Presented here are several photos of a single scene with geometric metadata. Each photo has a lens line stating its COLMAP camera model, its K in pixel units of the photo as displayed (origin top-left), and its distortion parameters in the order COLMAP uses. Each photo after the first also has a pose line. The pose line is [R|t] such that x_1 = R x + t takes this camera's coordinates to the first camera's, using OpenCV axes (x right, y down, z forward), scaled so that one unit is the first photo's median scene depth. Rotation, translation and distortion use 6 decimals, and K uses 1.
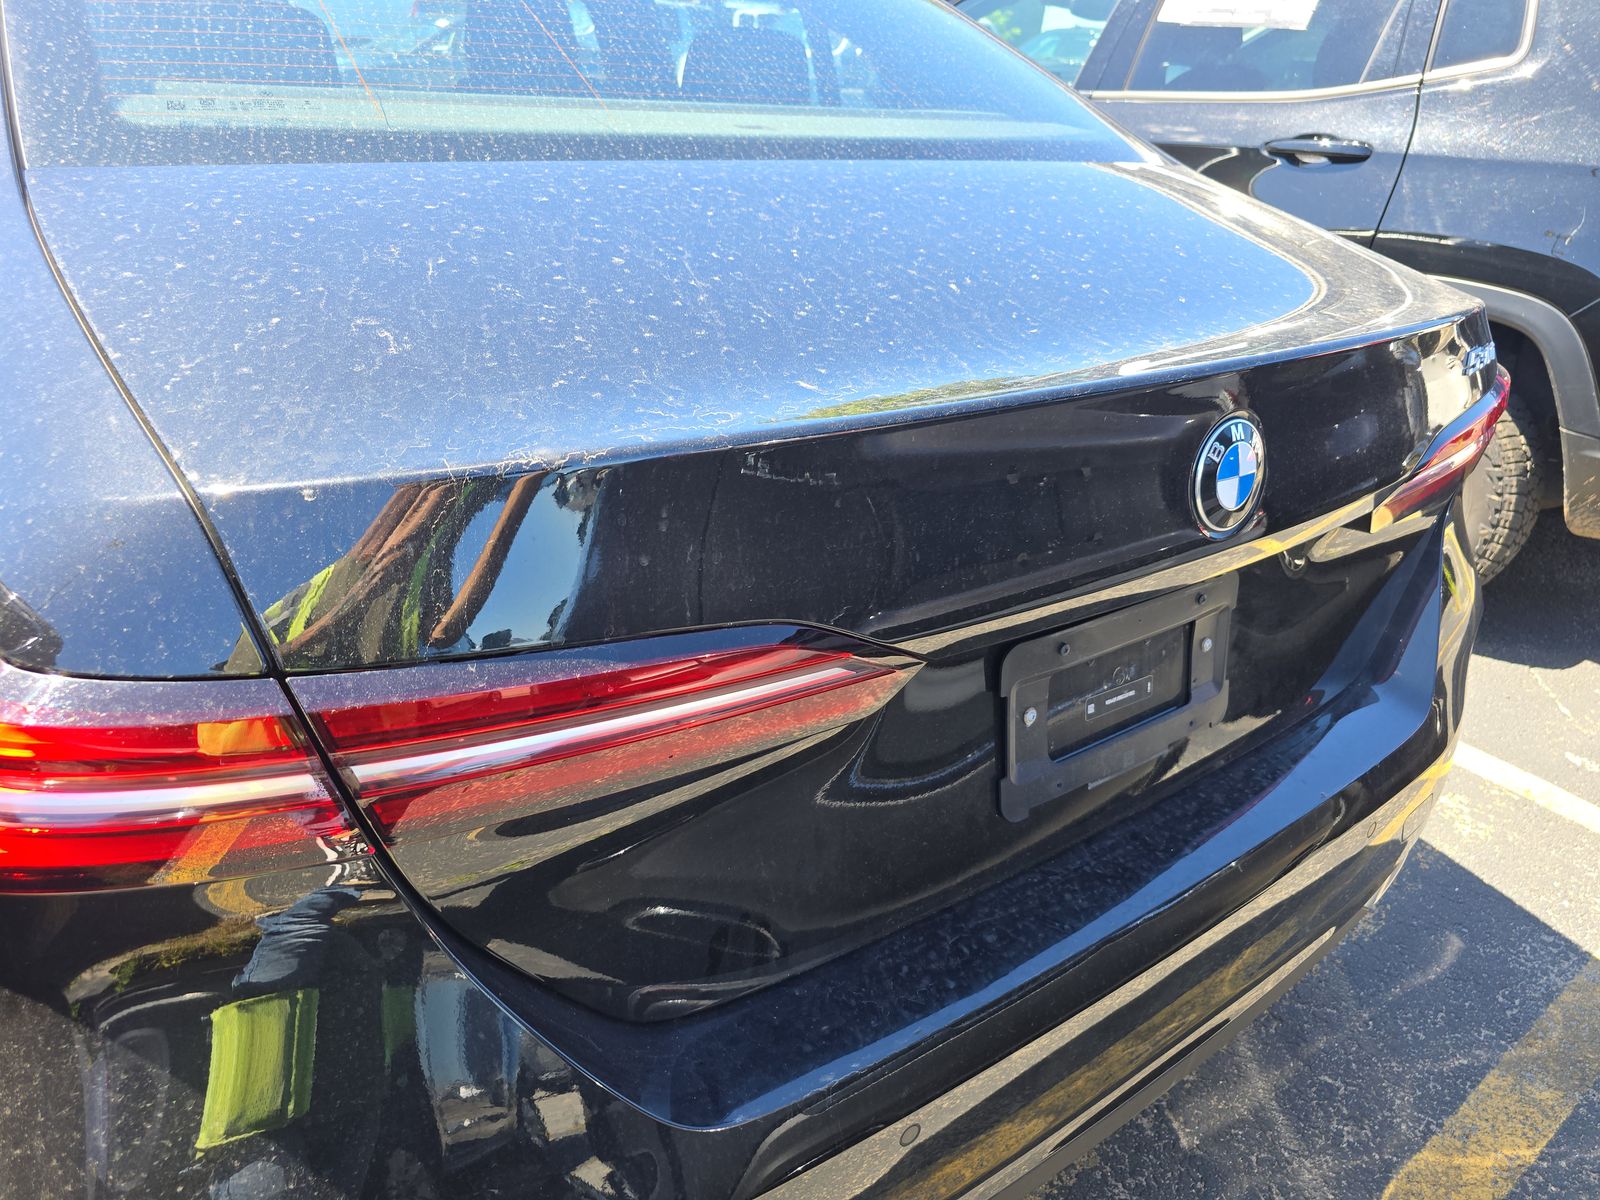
lens RADIAL K [[1079.8, 0, 792.8], [0, 1079.8, 594.3], [0, 0, 1]] dist [0.033173, -0.034011]
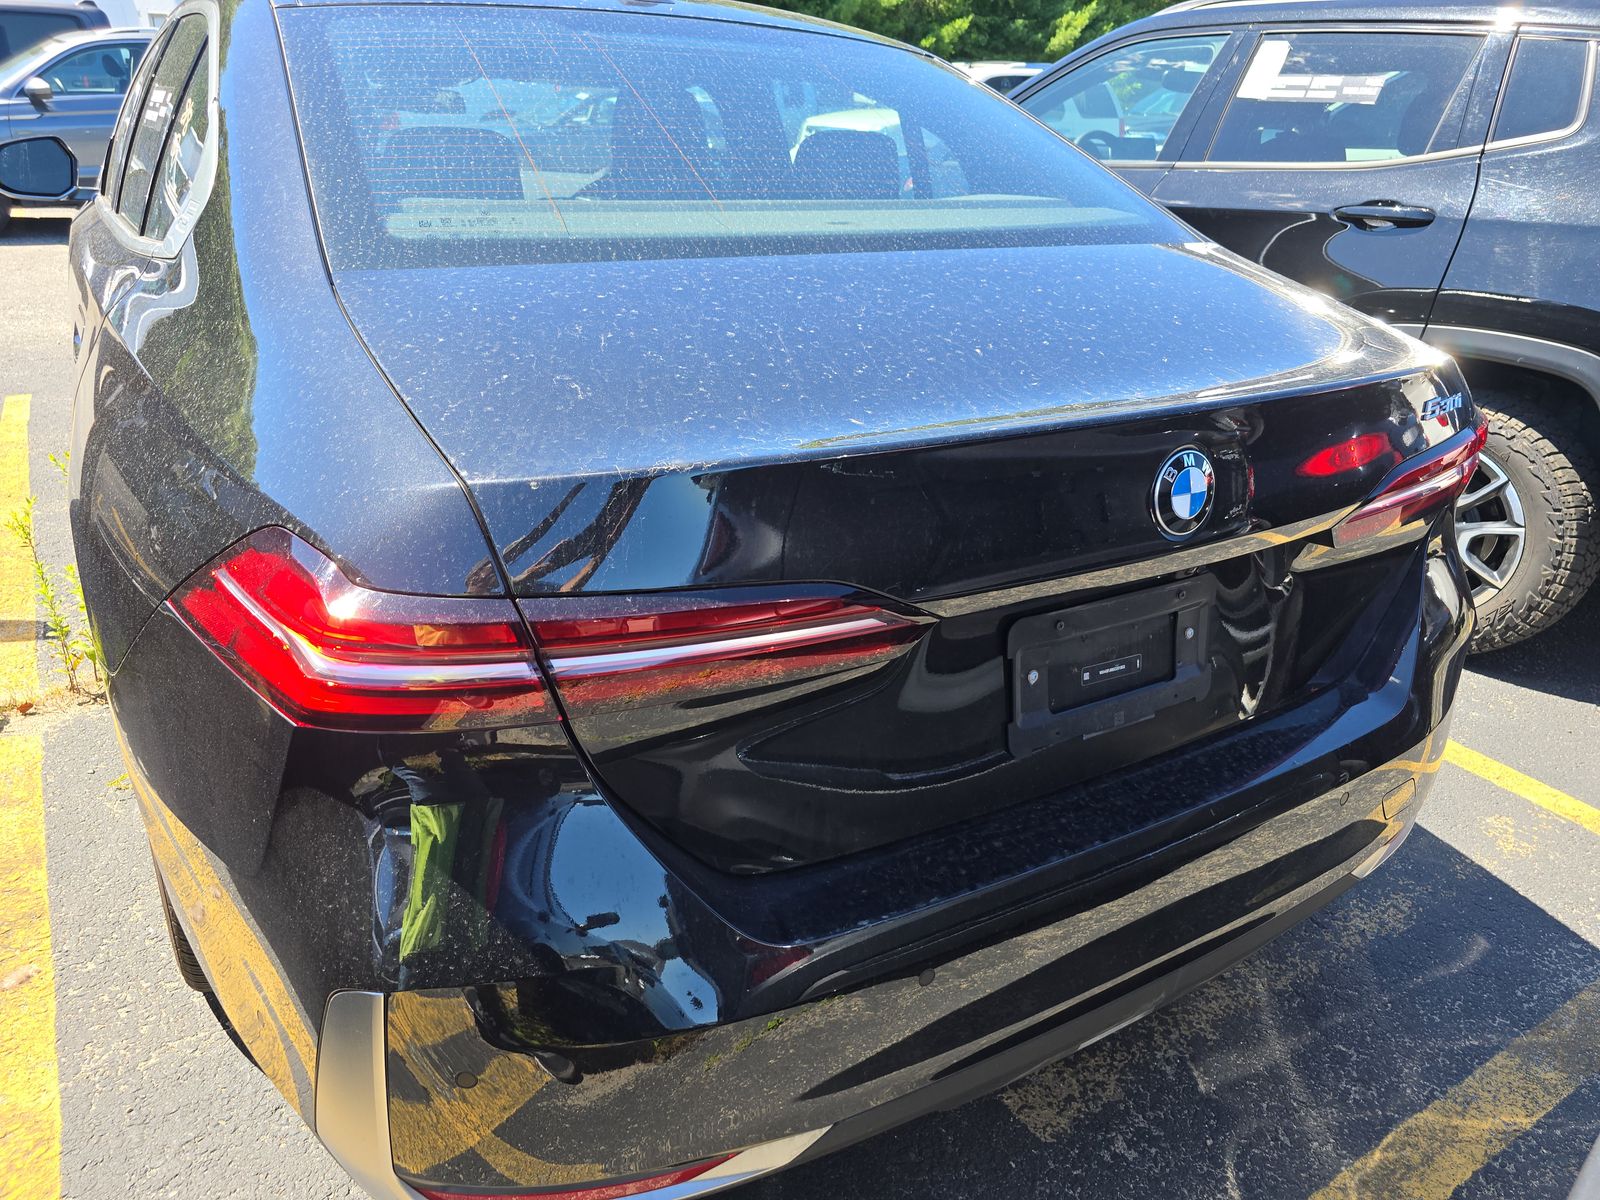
lens RADIAL K [[1079.8, 0, 792.8], [0, 1079.8, 594.3], [0, 0, 1]] dist [0.033173, -0.034011]
pose [[0.994571, 0.022664, -0.101563, 0.058150], [-0.026952, 0.998794, -0.041046, 0.071529], [0.100510, 0.043560, 0.993982, -0.313591]]
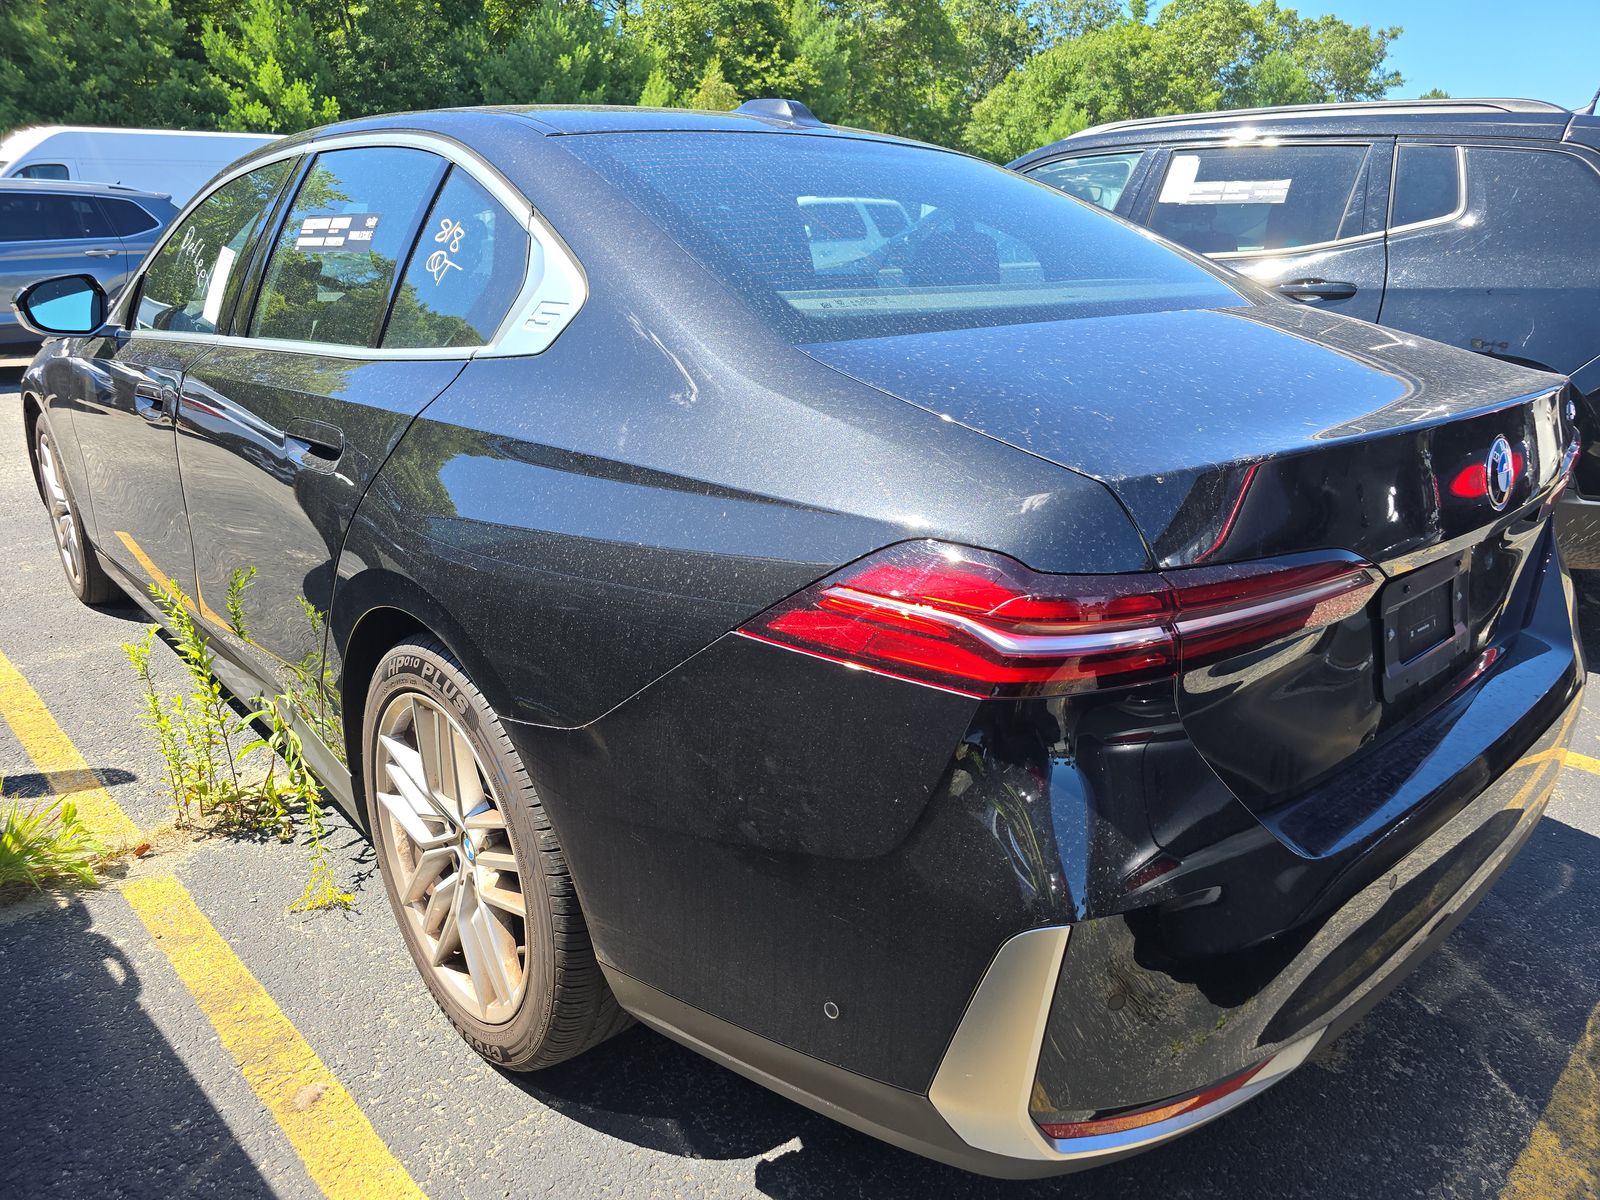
lens RADIAL K [[1081.3, 0, 774.5], [0, 1081.3, 596.4], [0, 0, 1]] dist [0.003293, -0.004569]
pose [[0.994689, -0.081289, 0.063136, -0.739873], [0.089320, 0.986532, -0.137029, 0.186211], [-0.051146, 0.141941, 0.988553, -0.506473]]
